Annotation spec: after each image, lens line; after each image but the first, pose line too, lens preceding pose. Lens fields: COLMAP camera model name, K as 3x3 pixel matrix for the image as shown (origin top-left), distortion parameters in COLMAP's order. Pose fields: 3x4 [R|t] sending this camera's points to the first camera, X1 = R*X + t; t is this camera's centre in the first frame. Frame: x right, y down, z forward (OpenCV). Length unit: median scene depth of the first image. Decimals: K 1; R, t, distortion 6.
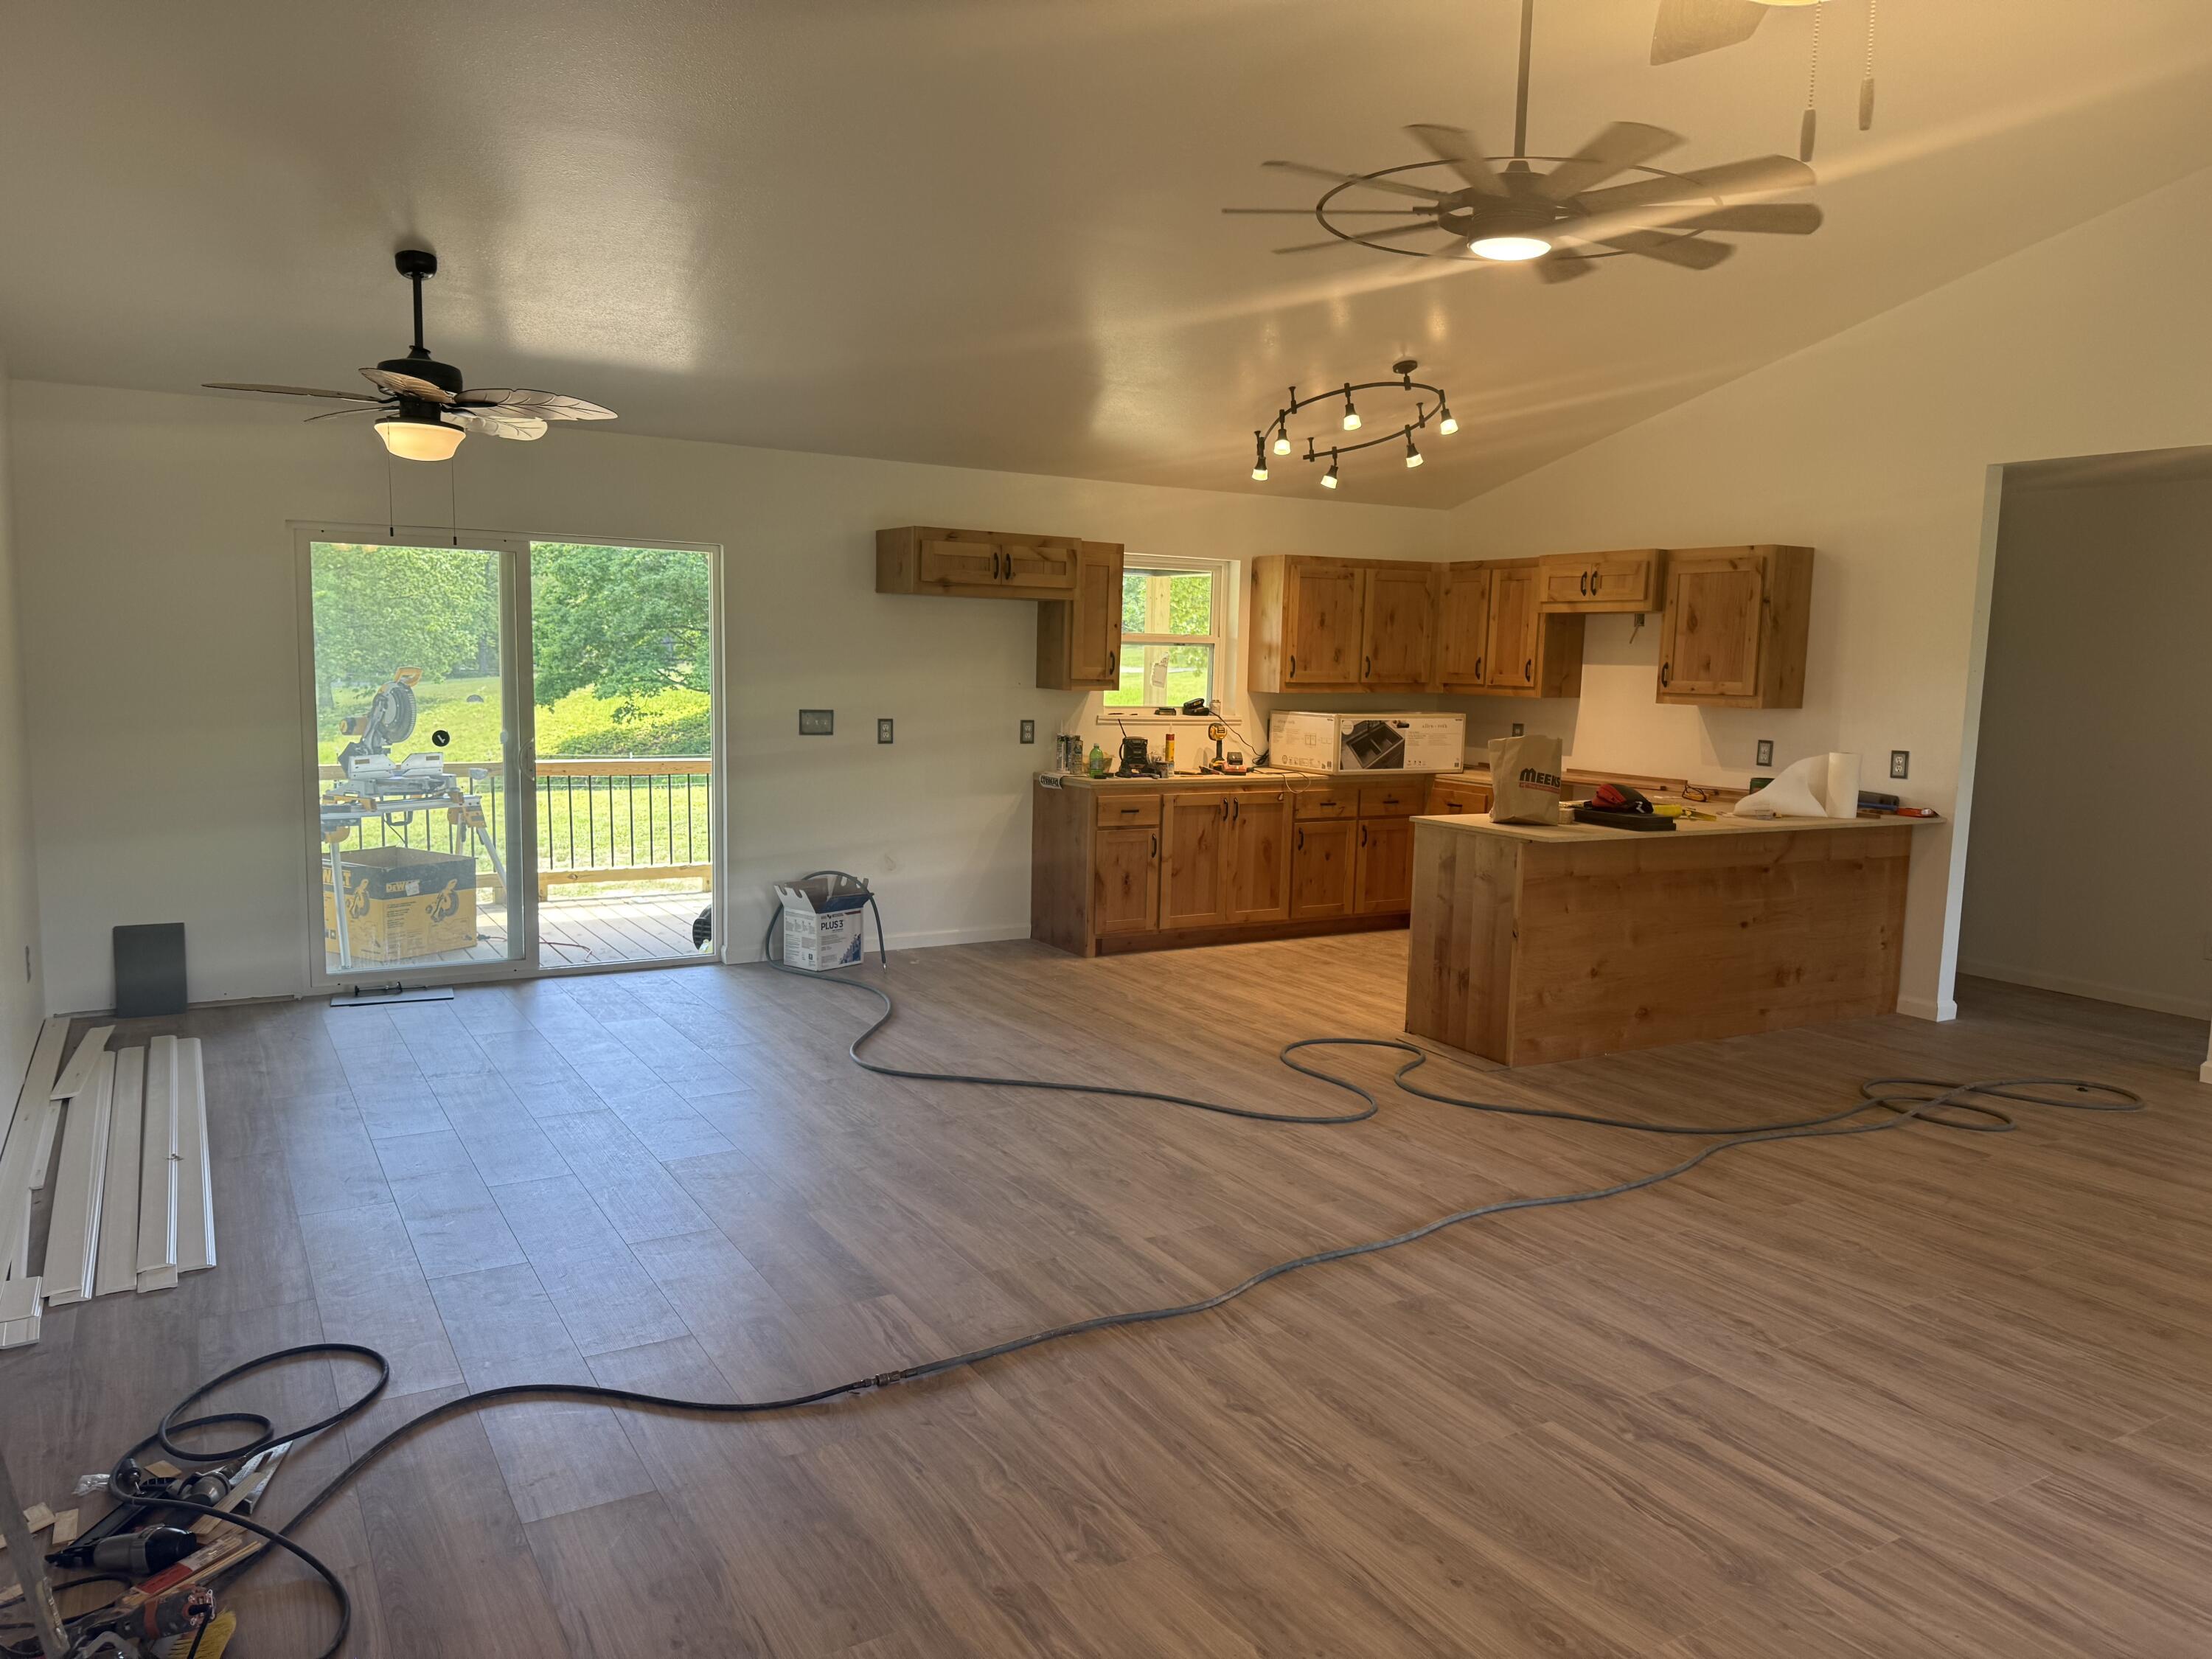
lens RADIAL K [[1555.9, 0, 1091.8], [0, 1555.9, 814.7], [0, 0, 1]] dist [0.070724, -0.082850]
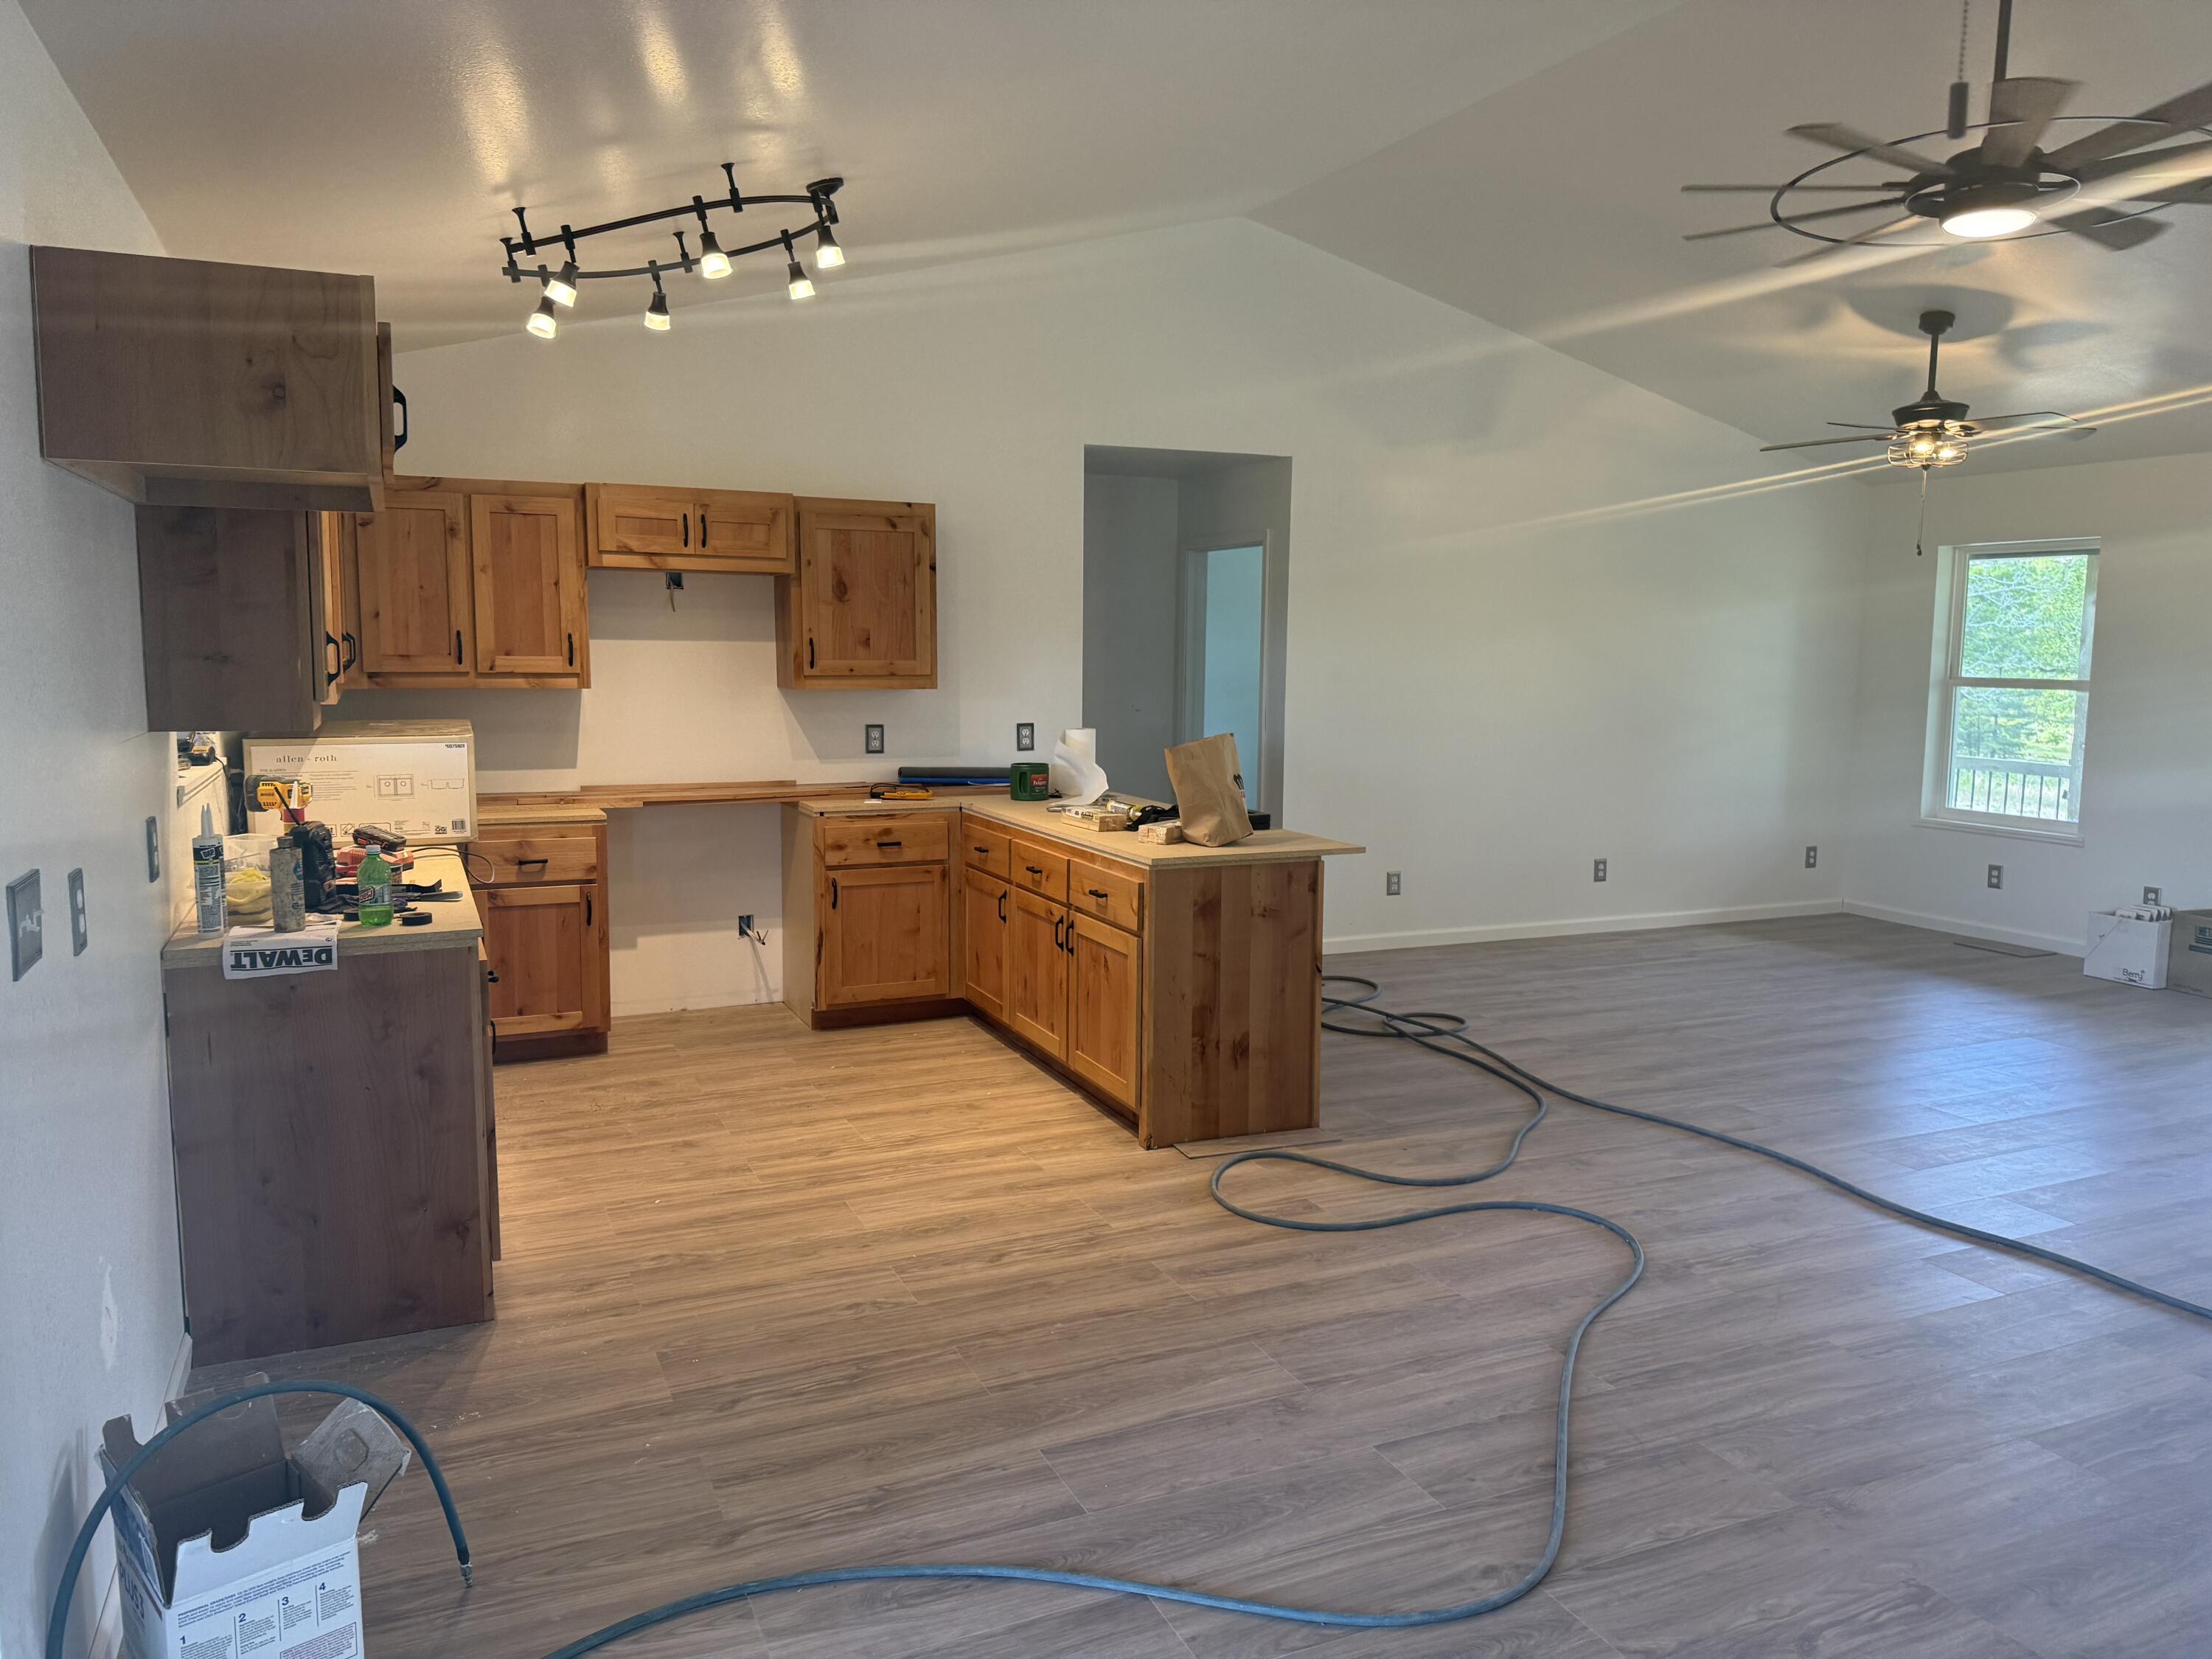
lens RADIAL K [[1555.9, 0, 1095.9], [0, 1555.9, 793.6], [0, 0, 1]] dist [0.070724, -0.082850]
pose [[0.098700, -0.122195, 0.987586, -0.419484], [0.095556, 0.989010, 0.112821, -0.093381], [-0.990519, 0.083235, 0.109292, 0.771670]]
